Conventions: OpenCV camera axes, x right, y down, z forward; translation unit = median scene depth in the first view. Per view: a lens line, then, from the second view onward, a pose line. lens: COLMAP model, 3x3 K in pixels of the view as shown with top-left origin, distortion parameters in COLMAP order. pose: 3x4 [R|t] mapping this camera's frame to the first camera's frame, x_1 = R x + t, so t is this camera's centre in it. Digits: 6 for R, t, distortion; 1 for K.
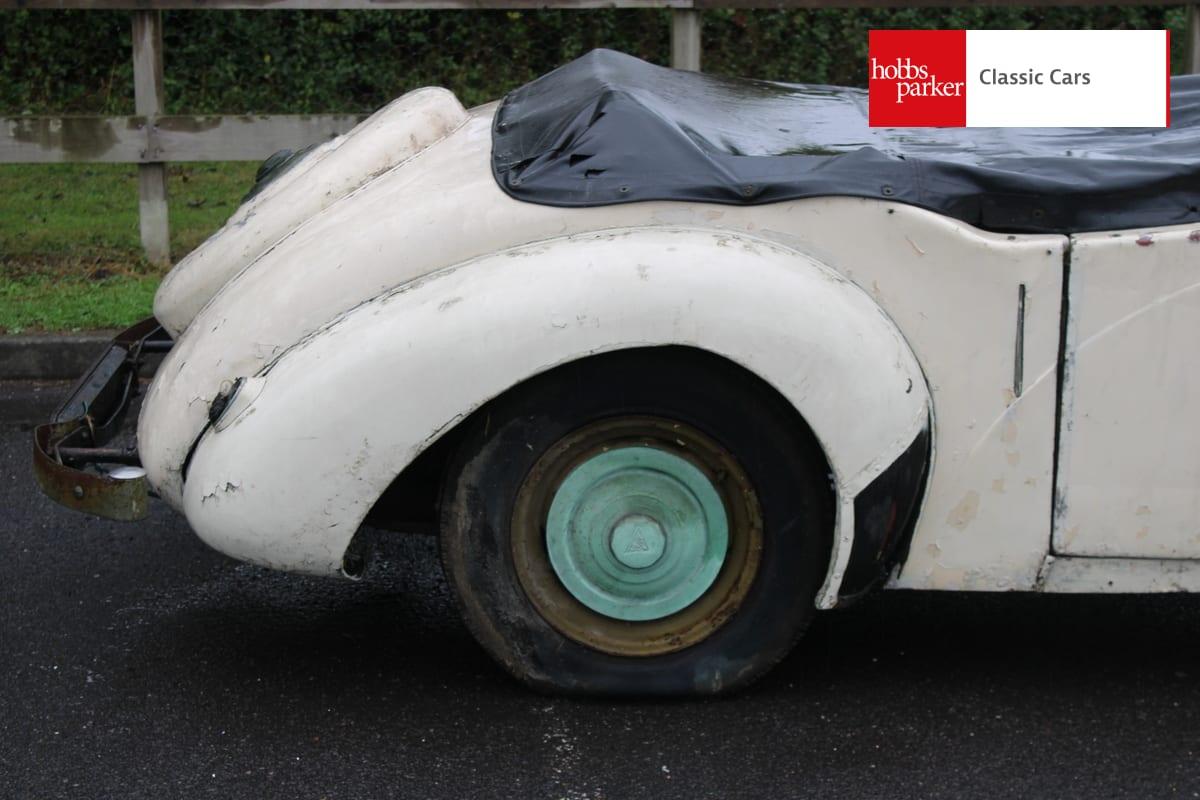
lens RADIAL K [[2416.2, 0, 600.0], [0, 2416.2, 400.0], [0, 0, 1]] dist [0.059520, 0.082406]
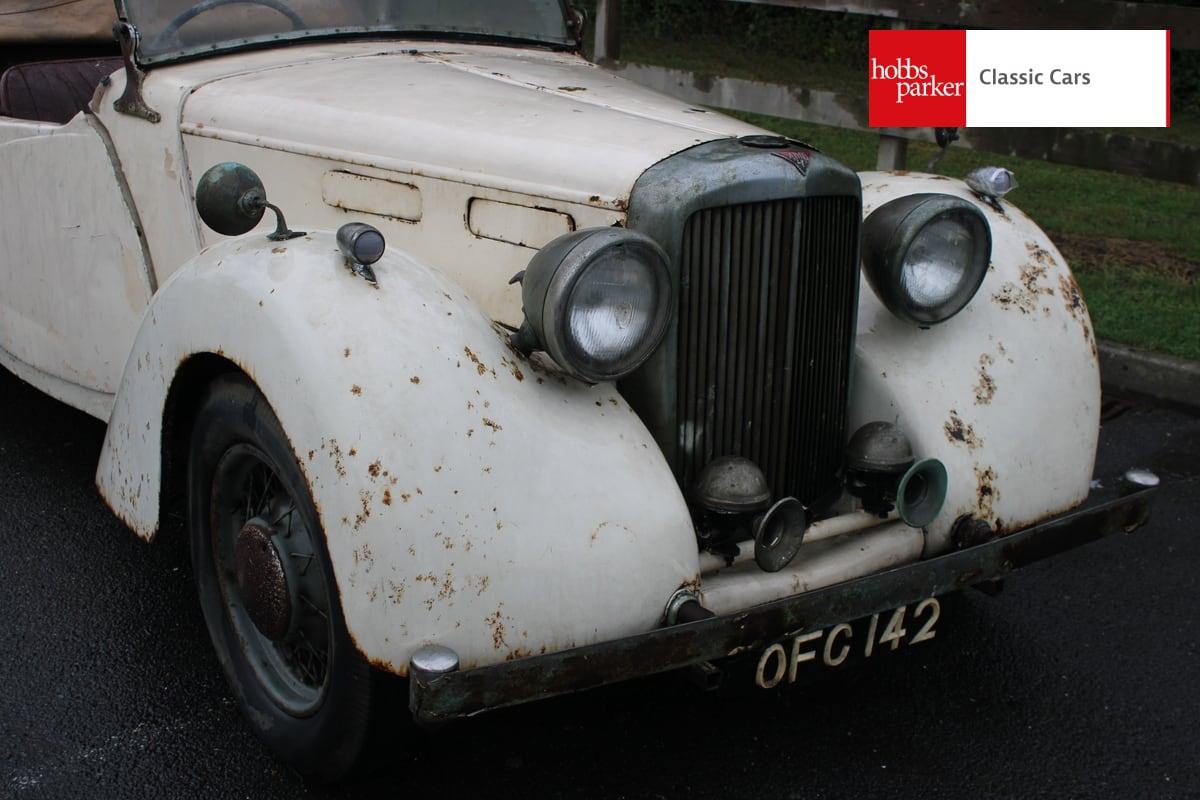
lens RADIAL K [[1605.7, 0, 600.0], [0, 1605.7, 400.0], [0, 0, 1]] dist [-0.048842, 0.063359]
pose [[0.568233, 0.267225, -0.778269, 1.202123], [-0.217700, 0.960921, 0.170993, -0.147656], [0.793548, 0.072265, 0.604201, 0.720797]]
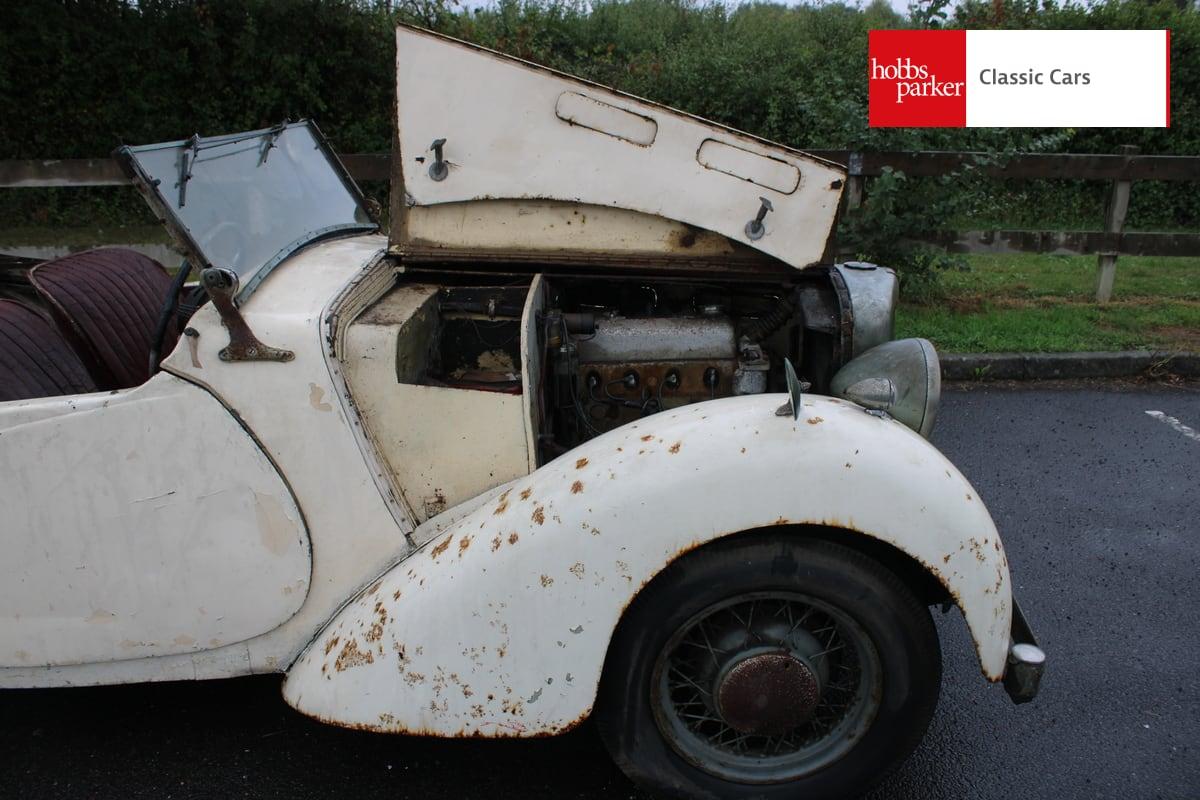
lens RADIAL K [[1013.6, 0, 600.0], [0, 1013.6, 400.0], [0, 0, 1]] dist [-0.161706, 0.145813]
pose [[0.998345, 0.013864, -0.055806, 0.603470], [-0.009500, 0.996930, 0.077719, -0.116744], [0.056713, -0.077060, 0.995412, 0.539981]]
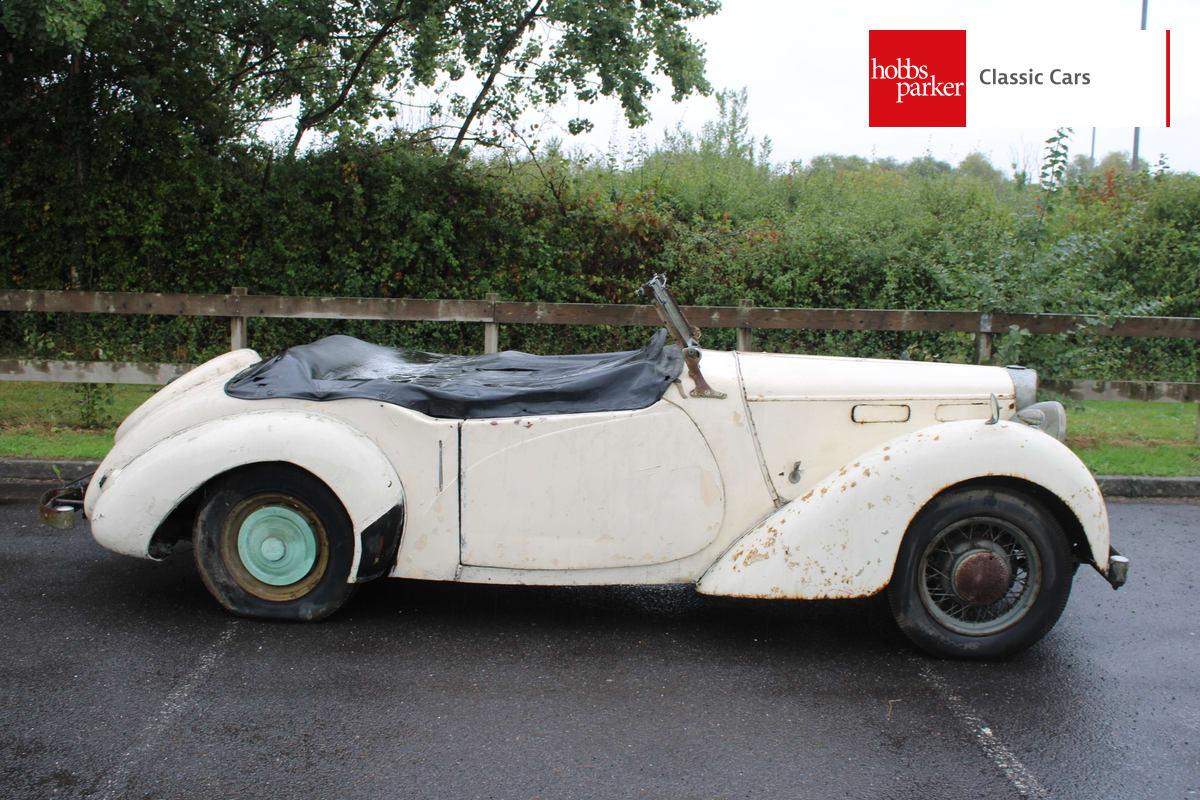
lens RADIAL K [[1256.3, 0, 595.6], [0, 1256.3, 394.1], [0, 0, 1]] dist [-0.124329, 0.150766]
pose [[0.995870, 0.031273, -0.085236, 0.406225], [-0.040378, 0.993407, -0.107290, 0.027511], [0.081319, 0.110289, 0.990567, -0.136360]]
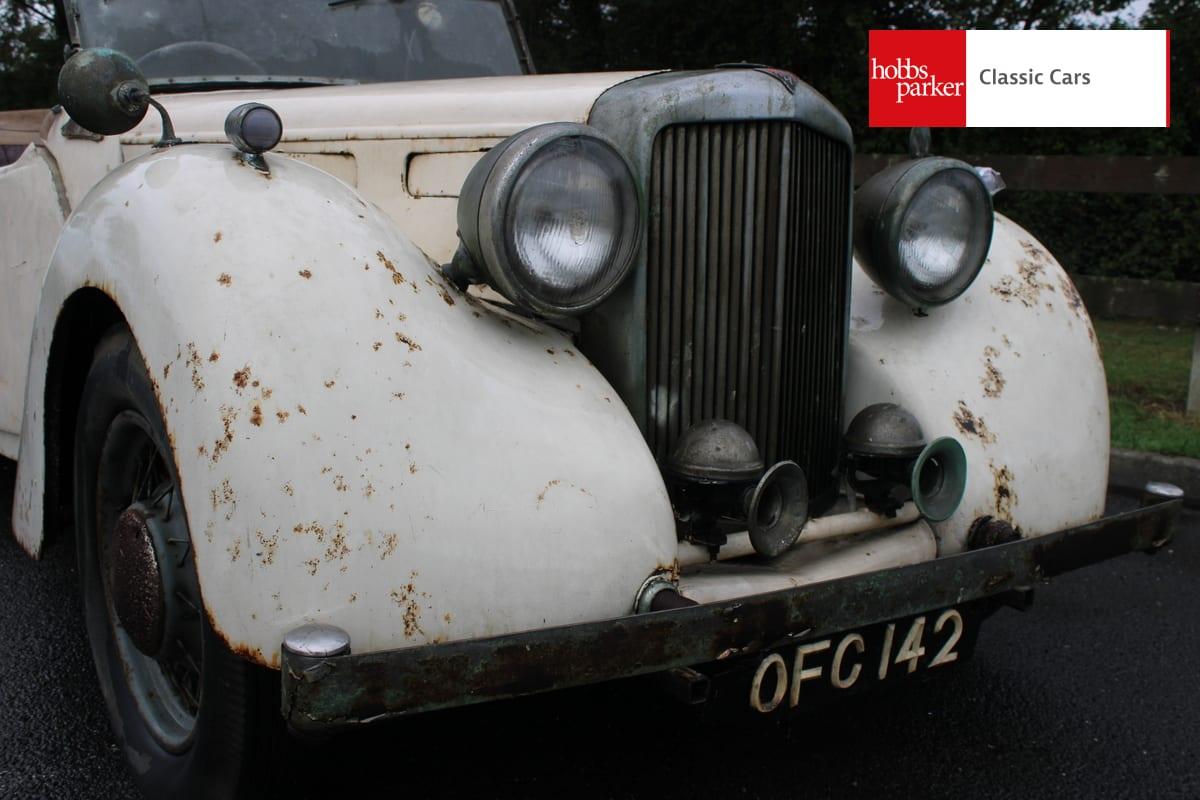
lens RADIAL K [[1256.3, 0, 595.6], [0, 1256.3, 394.1], [0, 0, 1]] dist [-0.124329, 0.150766]
pose [[0.579516, 0.140609, -0.802739, 1.049479], [-0.215942, 0.976289, 0.015115, -0.038875], [0.785831, 0.164586, 0.596139, 0.869944]]
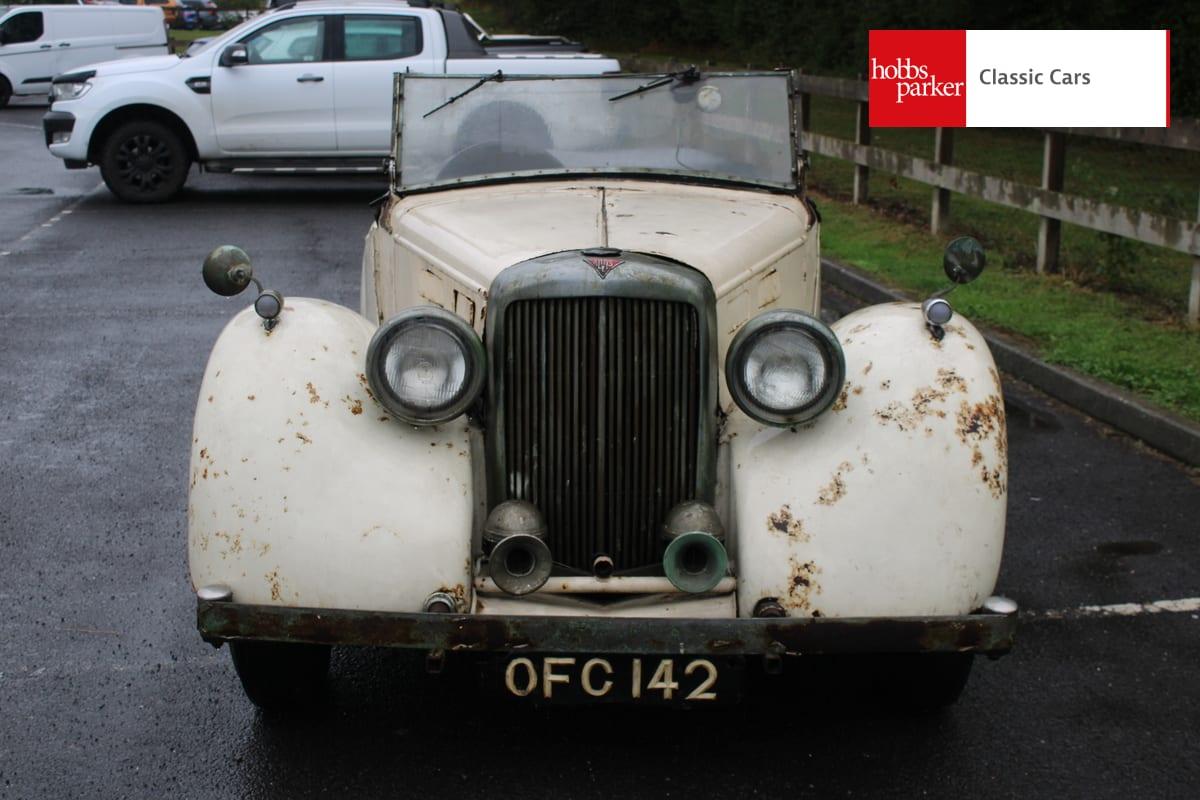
lens RADIAL K [[1665.3, 0, 577.2], [0, 1665.3, 397.9], [0, 0, 1]] dist [-0.035711, 0.002372]
pose [[-0.017179, 0.205009, -0.978609, 1.514886], [-0.228170, 0.952124, 0.203466, -0.244202], [0.973470, 0.226785, 0.030421, 1.124229]]
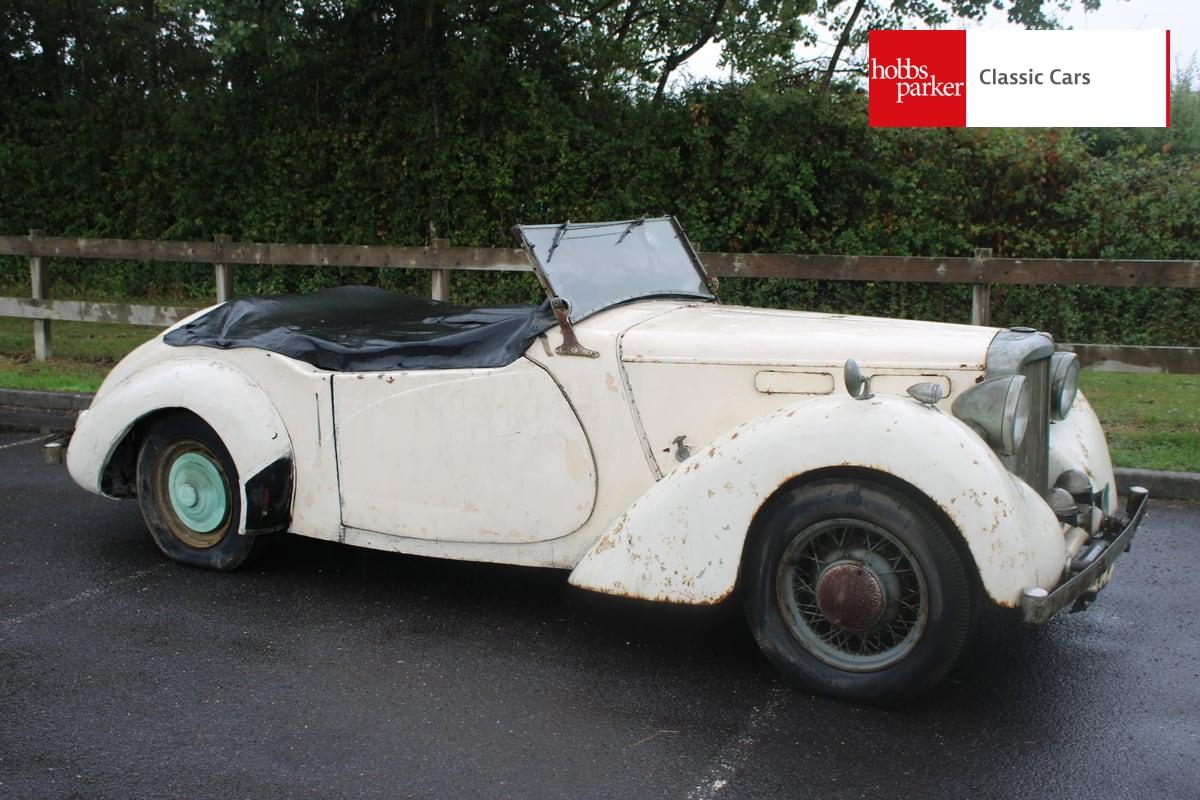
lens RADIAL K [[1377.3, 0, 568.5], [0, 1377.3, 398.5], [0, 0, 1]] dist [-0.079435, 0.036277]
pose [[0.848378, 0.073109, -0.524318, 0.978524], [-0.113137, 0.992575, -0.044661, -0.013981], [0.517160, 0.097209, 0.850351, 0.084400]]
